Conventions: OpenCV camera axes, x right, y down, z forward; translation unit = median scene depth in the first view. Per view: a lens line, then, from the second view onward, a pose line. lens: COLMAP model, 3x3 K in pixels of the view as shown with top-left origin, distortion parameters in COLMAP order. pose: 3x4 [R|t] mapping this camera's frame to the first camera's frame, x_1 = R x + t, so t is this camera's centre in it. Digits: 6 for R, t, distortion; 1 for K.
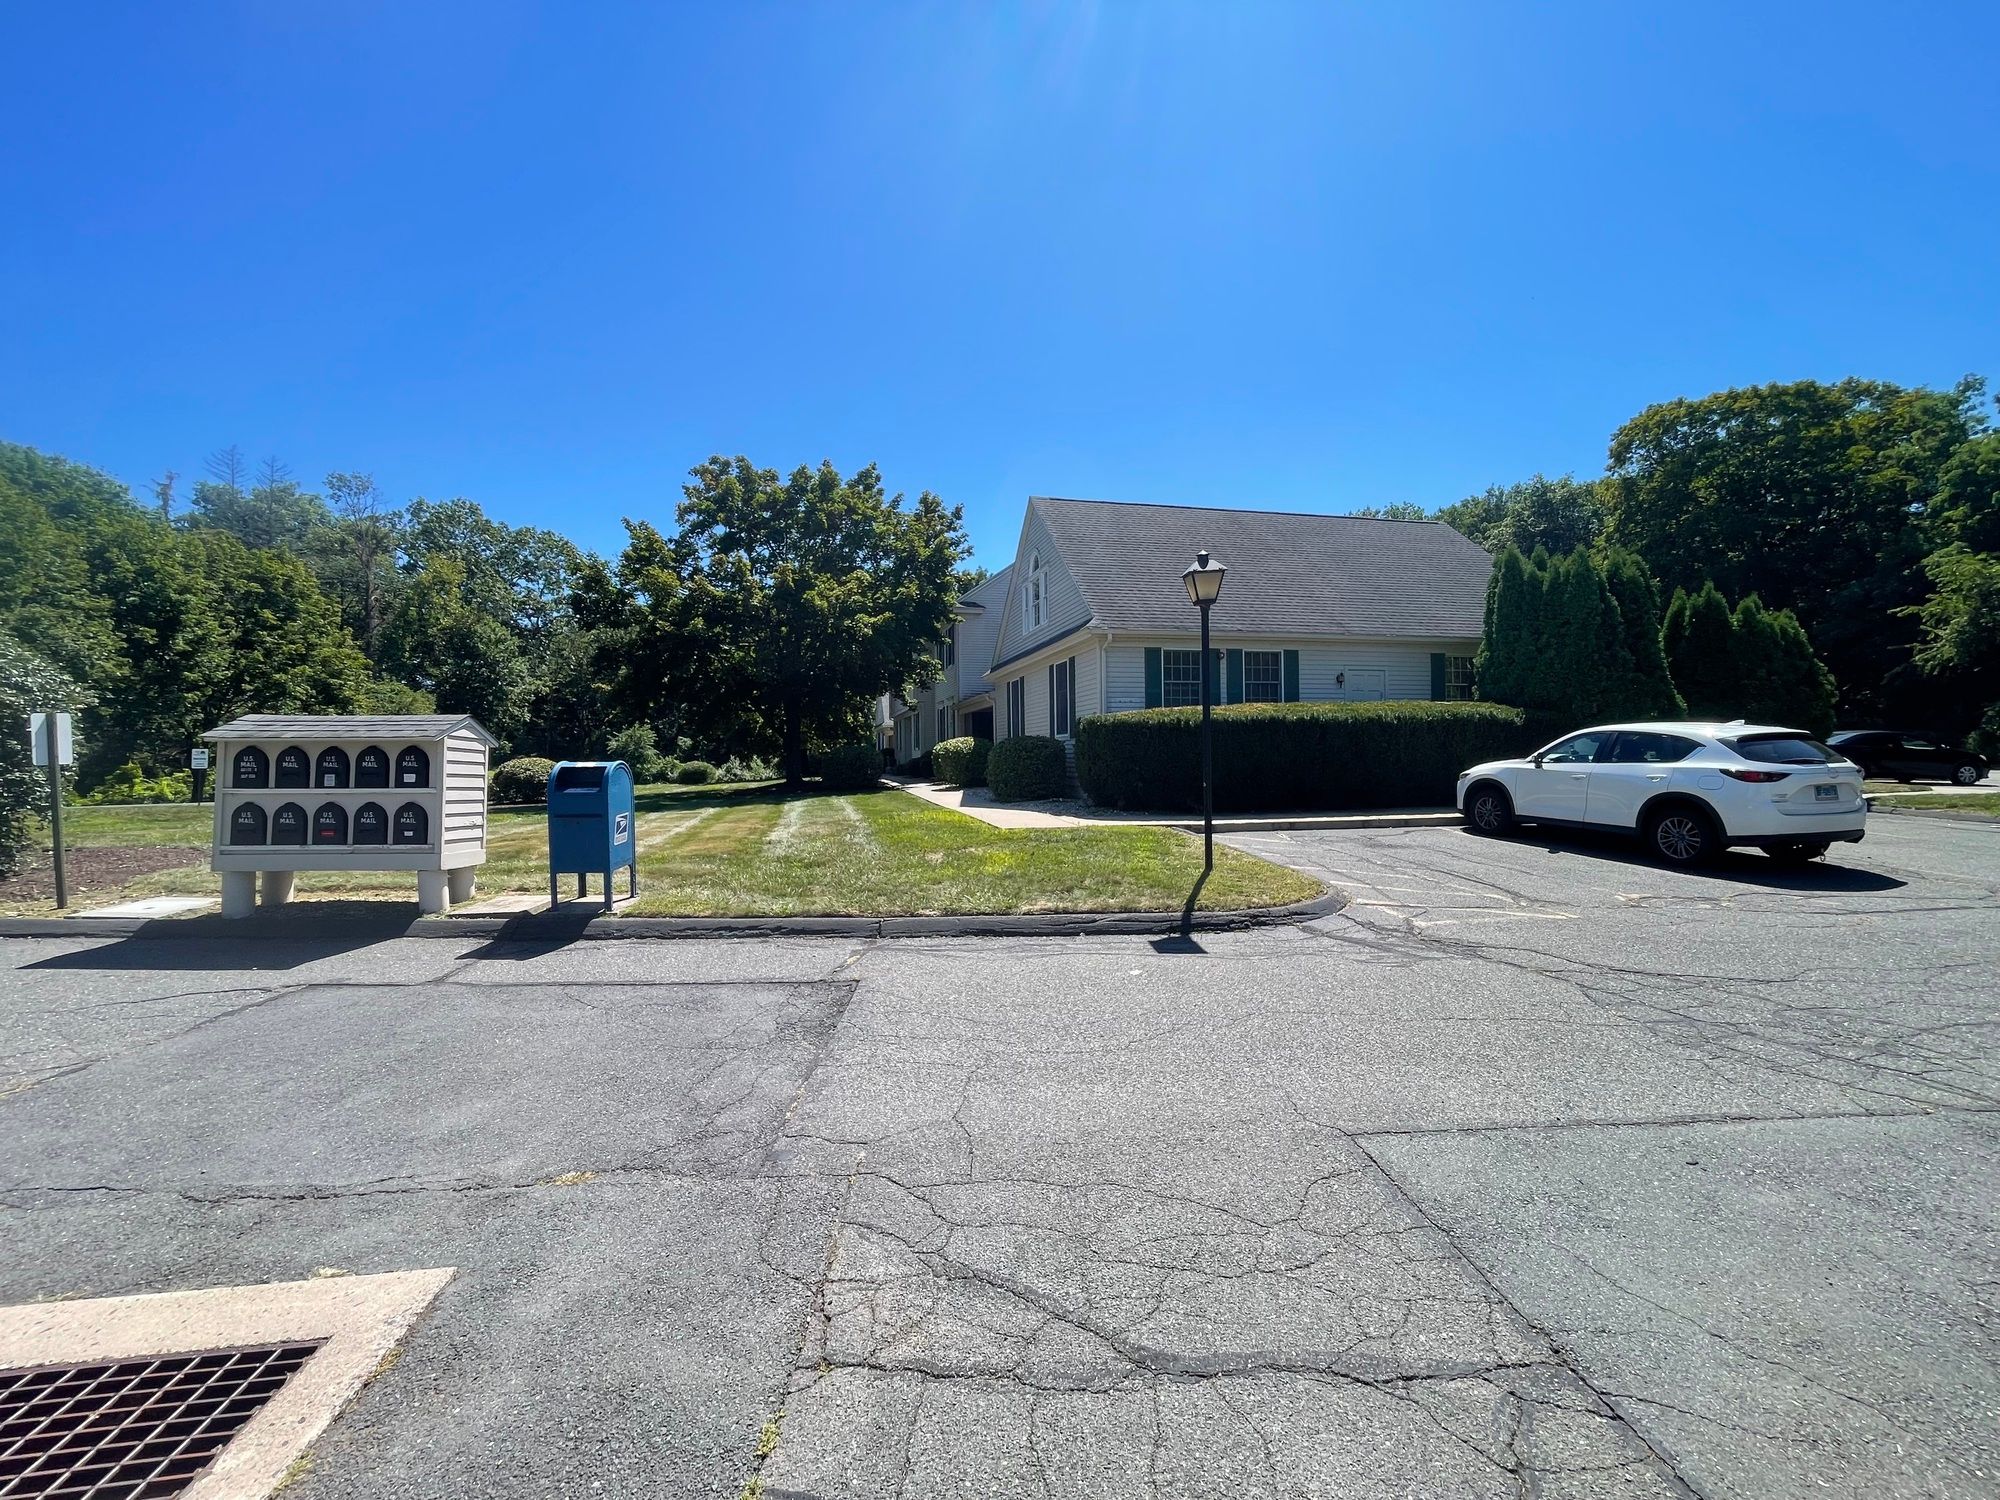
lens RADIAL K [[808.2, 0, 996.7], [0, 808.2, 760.7], [0, 0, 1]] dist [0.000067, -0.000388]
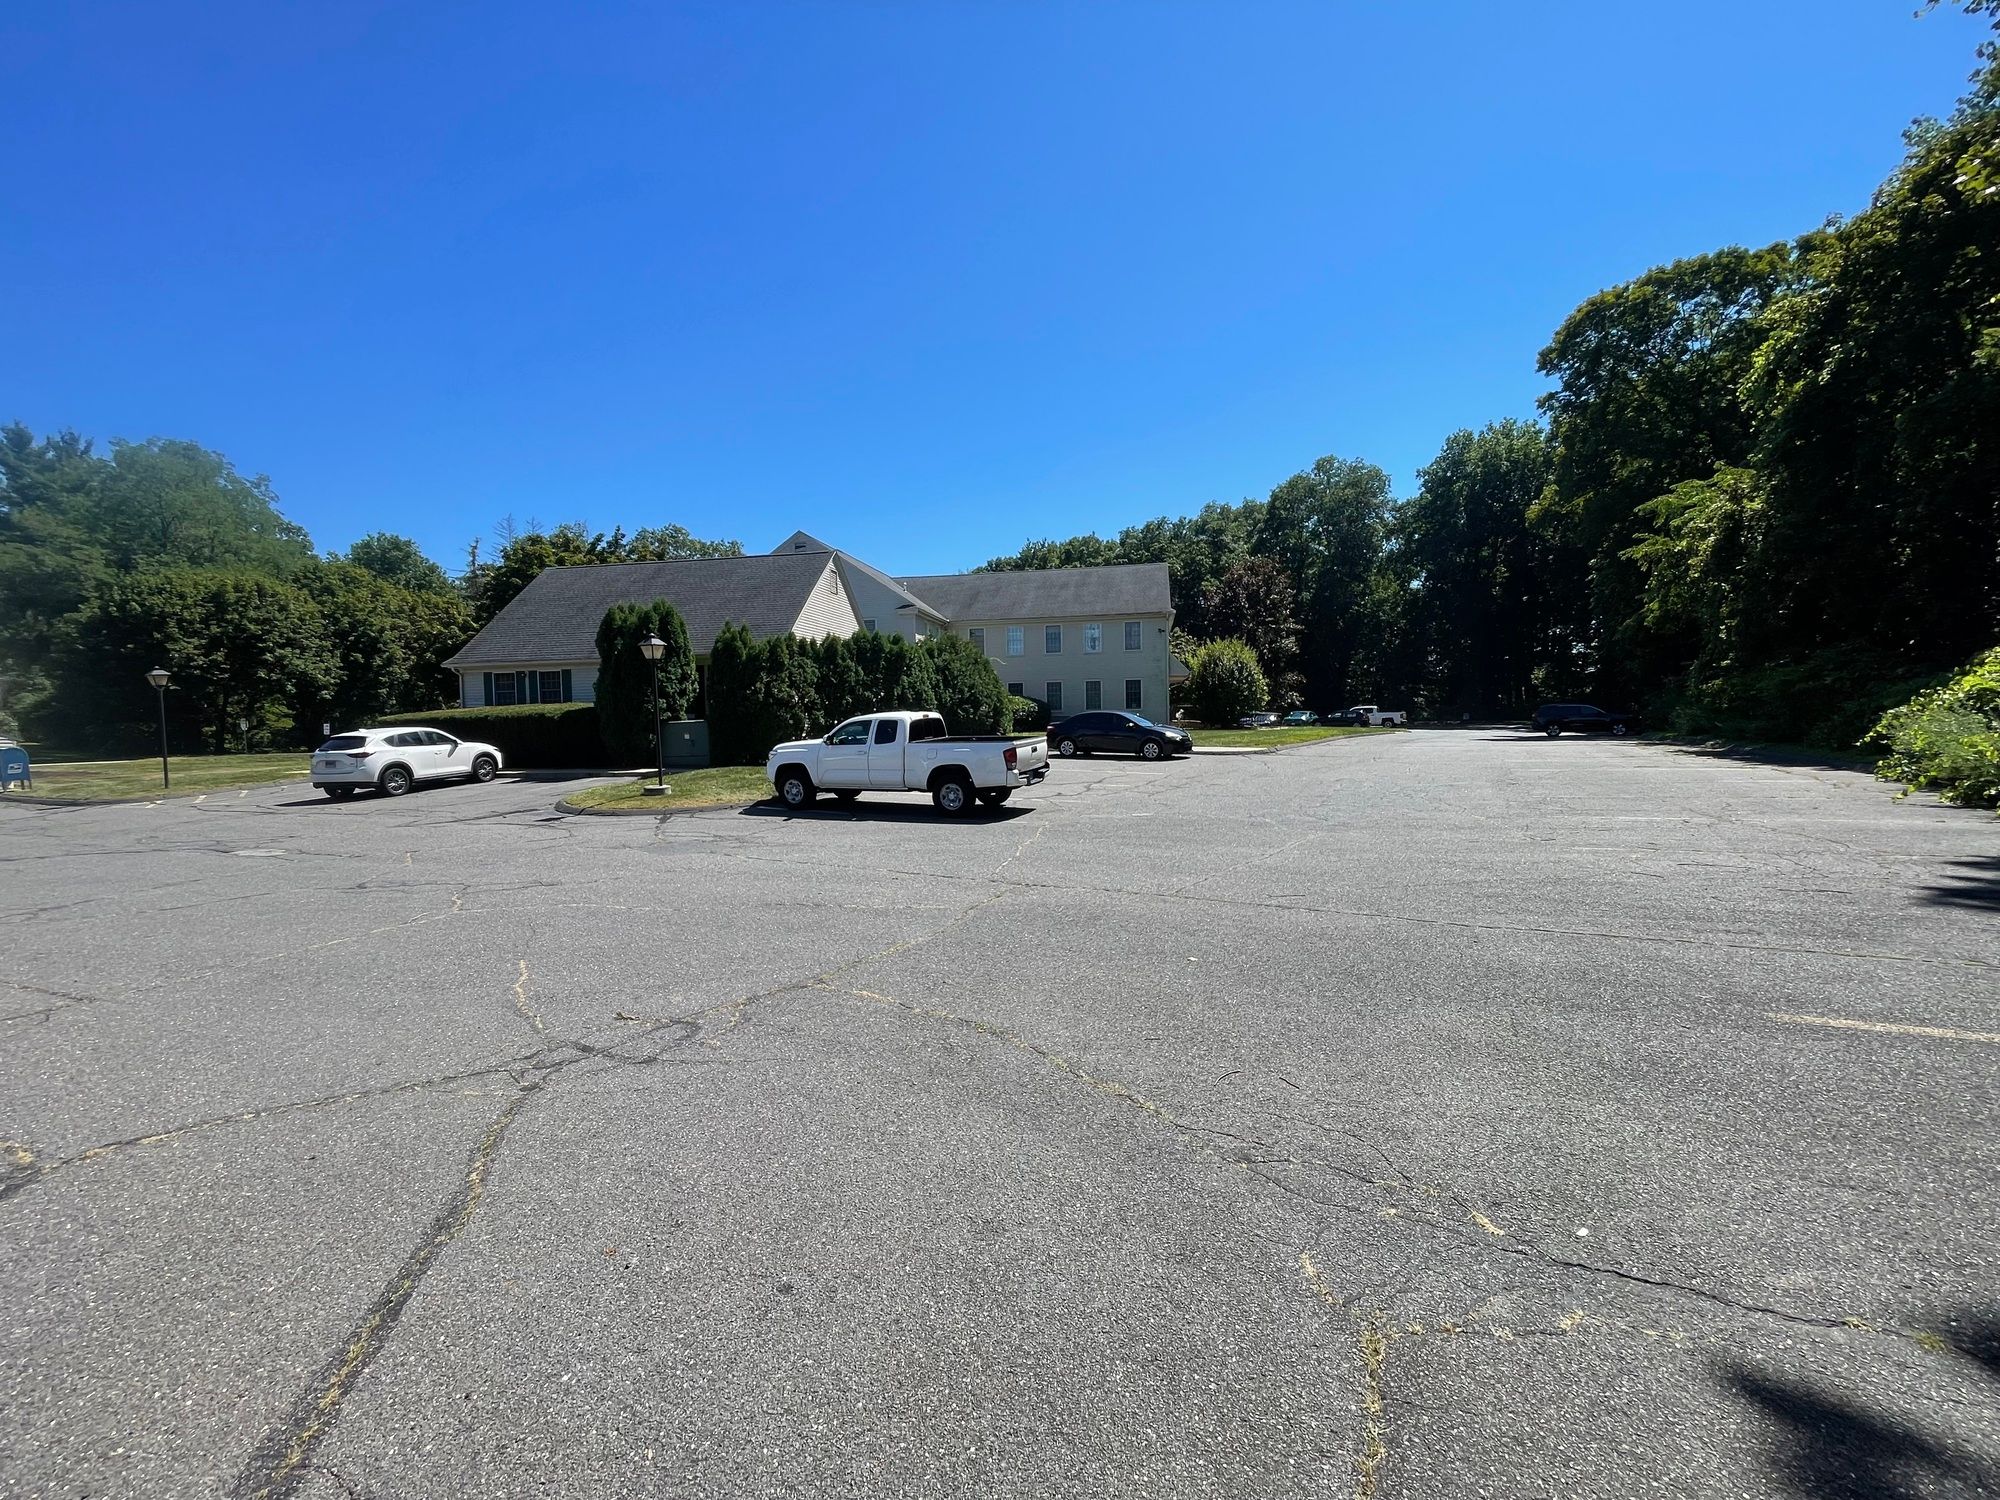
lens RADIAL K [[808.2, 0, 1000.8], [0, 808.2, 737.3], [0, 0, 1]] dist [0.000067, -0.000388]
pose [[0.928097, 0.003498, -0.372323, 1.040129], [0.005431, 0.999722, 0.022929, -0.014060], [0.372300, -0.023303, 0.927820, -0.152695]]
